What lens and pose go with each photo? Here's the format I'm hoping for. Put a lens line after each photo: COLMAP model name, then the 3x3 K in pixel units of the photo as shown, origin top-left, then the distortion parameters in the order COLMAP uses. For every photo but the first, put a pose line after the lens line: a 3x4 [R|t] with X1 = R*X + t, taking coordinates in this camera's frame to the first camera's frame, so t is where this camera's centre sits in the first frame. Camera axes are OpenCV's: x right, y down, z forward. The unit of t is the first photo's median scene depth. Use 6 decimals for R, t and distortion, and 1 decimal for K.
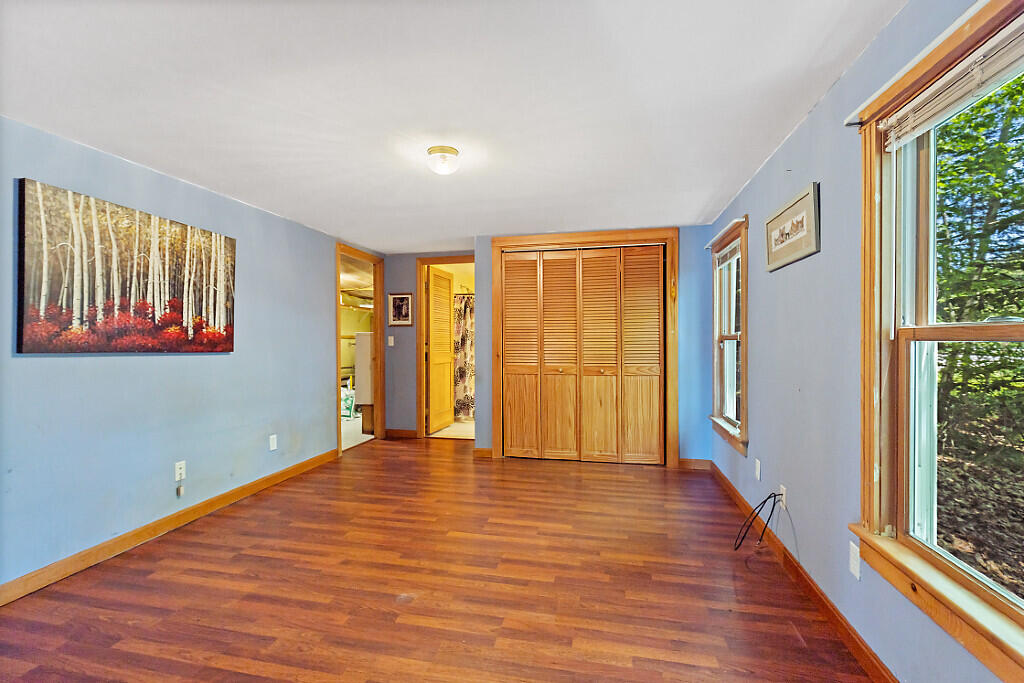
lens RADIAL K [[460.0, 0, 508.0], [0, 460.0, 339.9], [0, 0, 1]] dist [0.002162, -0.000260]
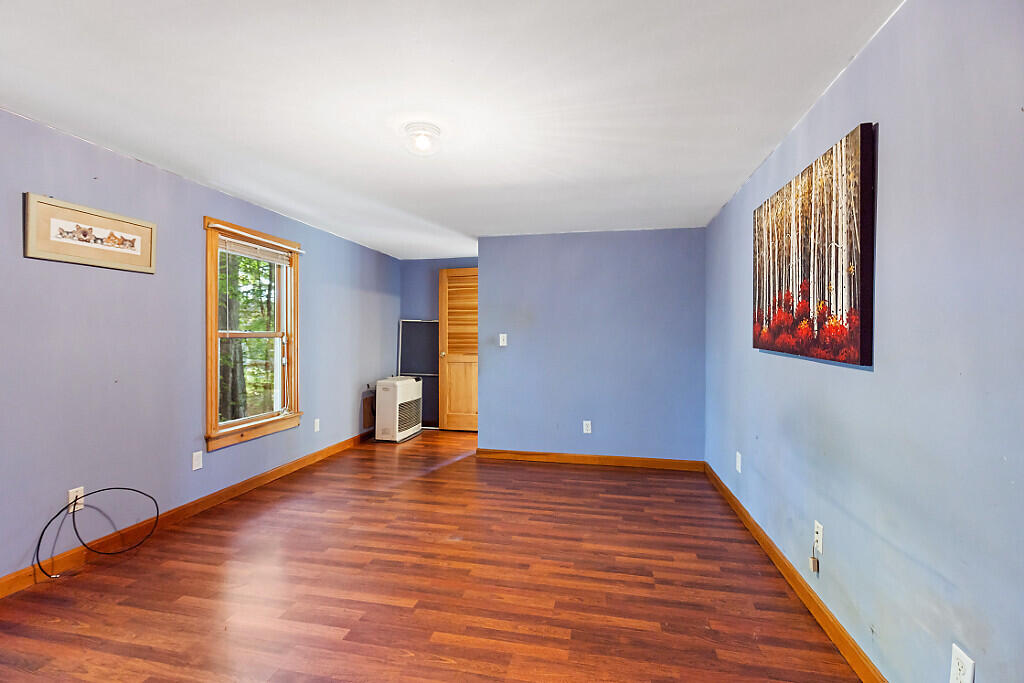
lens RADIAL K [[460.0, 0, 512.6], [0, 460.0, 339.1], [0, 0, 1]] dist [0.002162, -0.000260]
pose [[-0.999751, 0.000971, -0.022287, -0.306231], [0.000793, 0.999967, 0.008024, -0.007128], [0.022294, 0.008004, -0.999719, 1.975123]]
